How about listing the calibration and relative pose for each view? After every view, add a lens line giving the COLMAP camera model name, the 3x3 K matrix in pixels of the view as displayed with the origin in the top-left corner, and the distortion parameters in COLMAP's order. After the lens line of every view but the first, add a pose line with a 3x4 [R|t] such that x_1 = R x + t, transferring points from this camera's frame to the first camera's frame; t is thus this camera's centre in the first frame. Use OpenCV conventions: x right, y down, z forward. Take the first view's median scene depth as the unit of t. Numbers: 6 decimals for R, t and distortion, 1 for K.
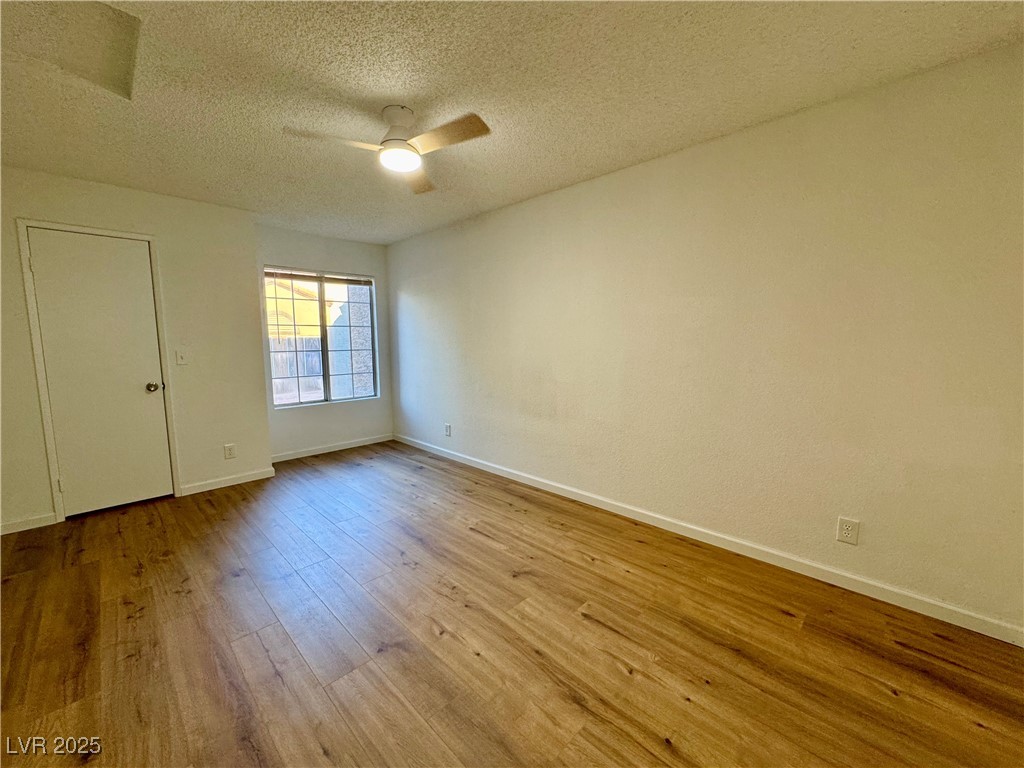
lens RADIAL K [[409.3, 0, 512.5], [0, 409.3, 381.5], [0, 0, 1]] dist [-0.002157, 0.000346]
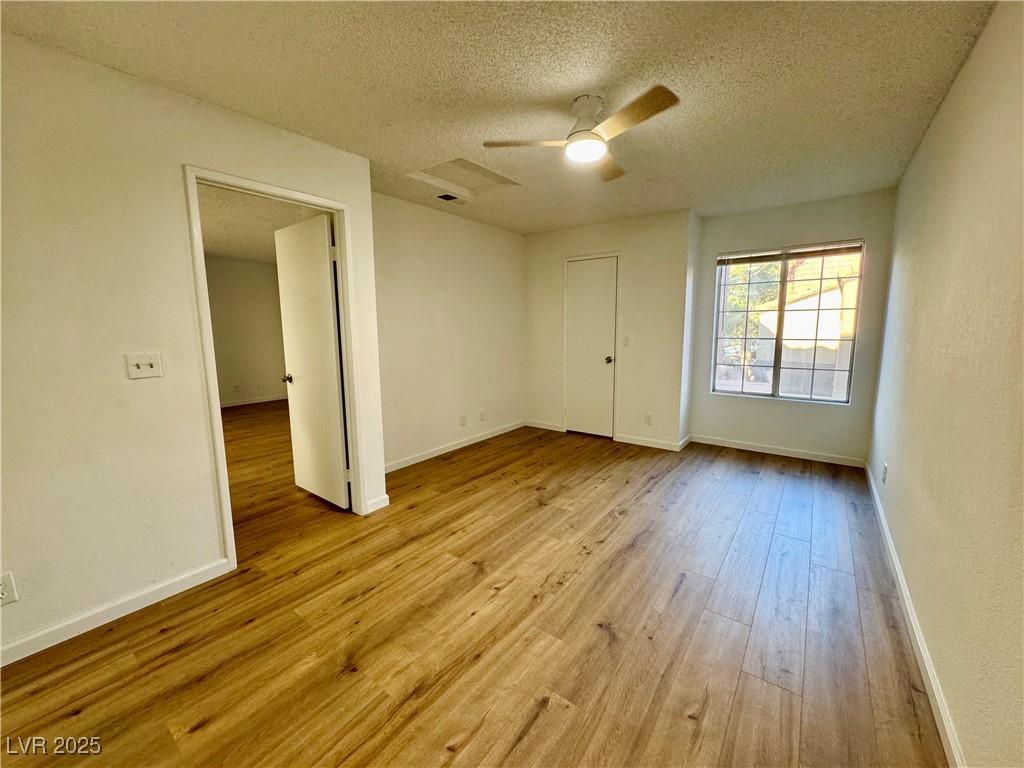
lens RADIAL K [[409.3, 0, 512.5], [0, 409.3, 381.5], [0, 0, 1]] dist [-0.002157, 0.000346]
pose [[0.131028, 0.138976, -0.981589, 0.751627], [-0.097460, 0.987135, 0.126752, -0.091989], [0.986576, 0.079058, 0.142887, 0.713899]]
